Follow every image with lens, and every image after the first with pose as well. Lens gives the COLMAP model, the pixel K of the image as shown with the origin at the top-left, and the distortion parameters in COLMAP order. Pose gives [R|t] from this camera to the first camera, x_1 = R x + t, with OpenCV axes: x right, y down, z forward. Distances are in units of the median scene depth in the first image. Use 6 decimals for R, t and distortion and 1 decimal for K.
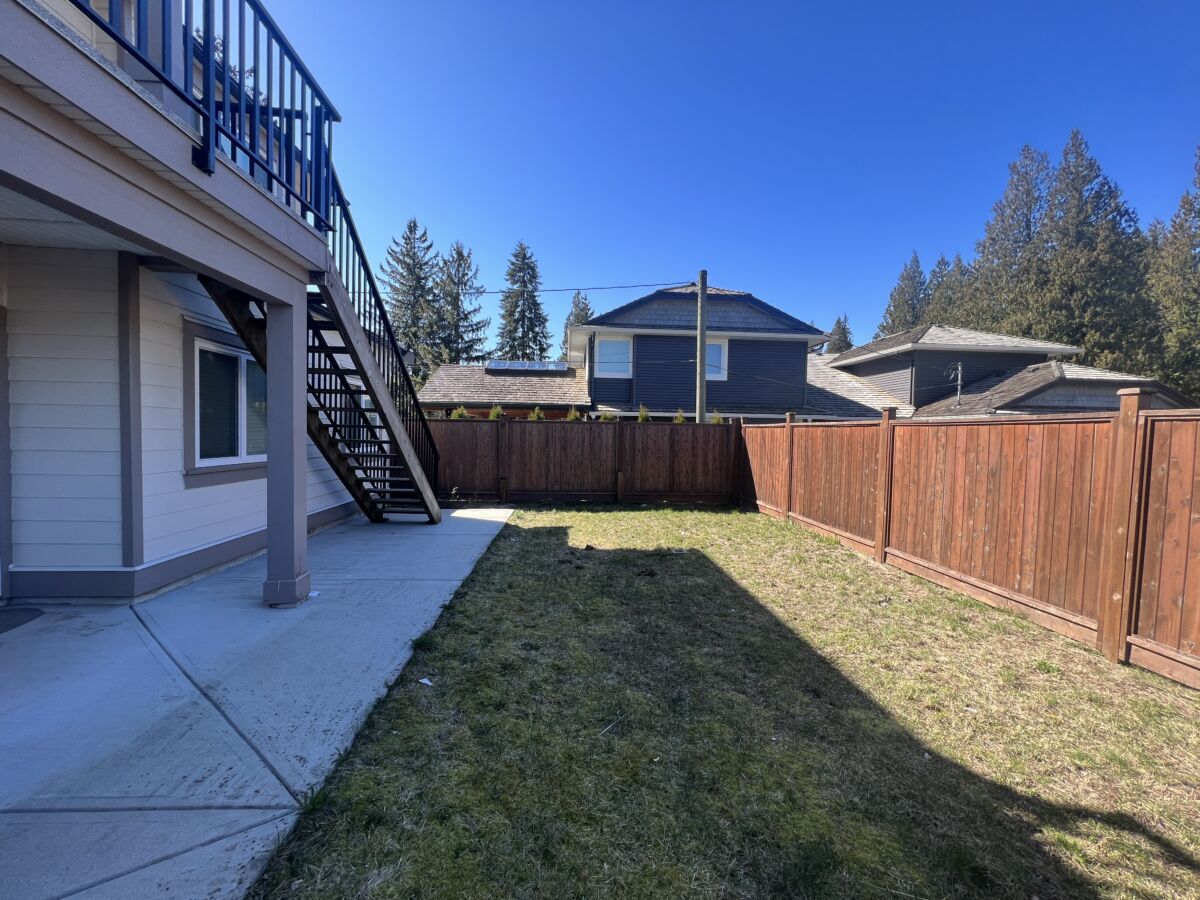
lens RADIAL K [[478.8, 0, 598.6], [0, 478.8, 450.6], [0, 0, 1]] dist [-0.000199, -0.000456]
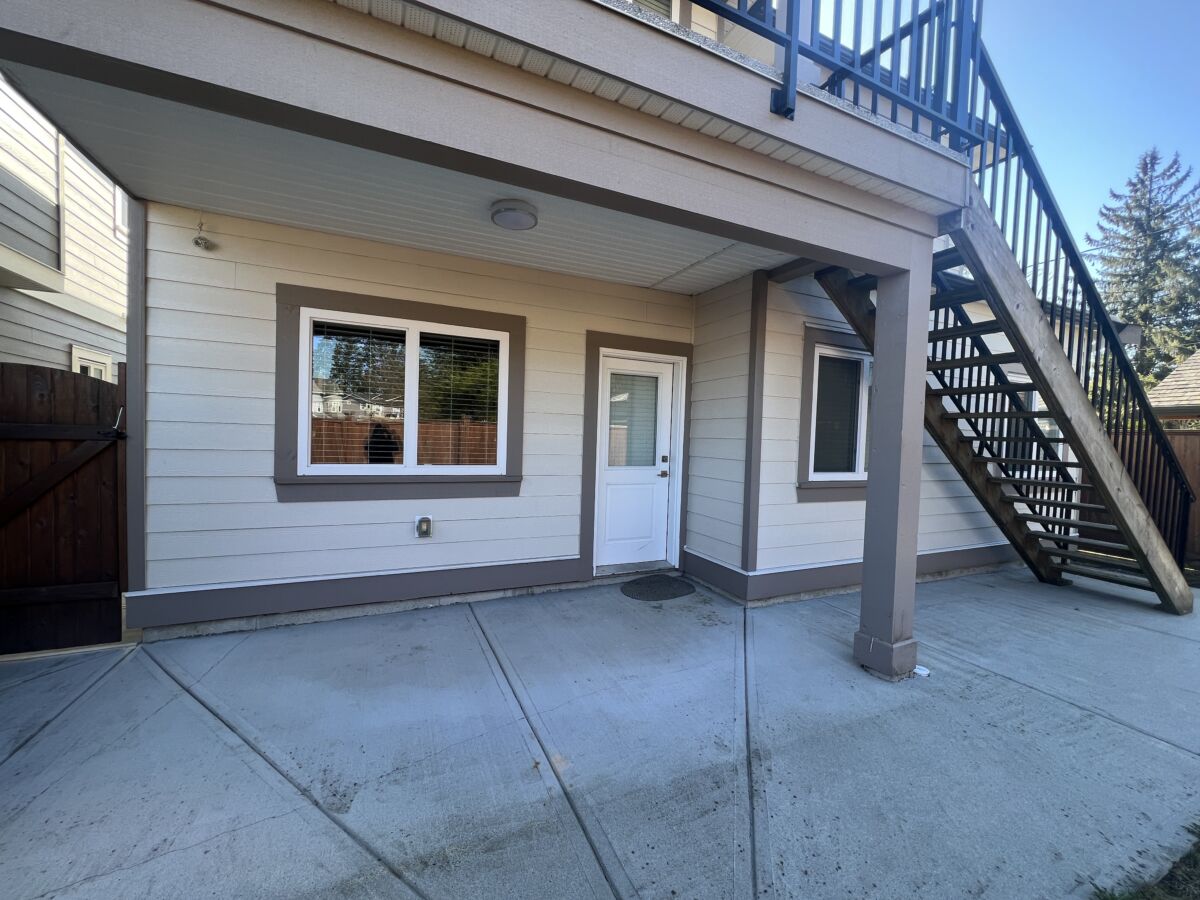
lens RADIAL K [[478.8, 0, 598.6], [0, 478.8, 450.6], [0, 0, 1]] dist [-0.000199, -0.000456]
pose [[0.351924, 0.020130, -0.935812, -0.096949], [-0.057185, 0.998364, -0.000030, -0.000754], [0.934280, 0.053525, 0.352500, 0.260713]]
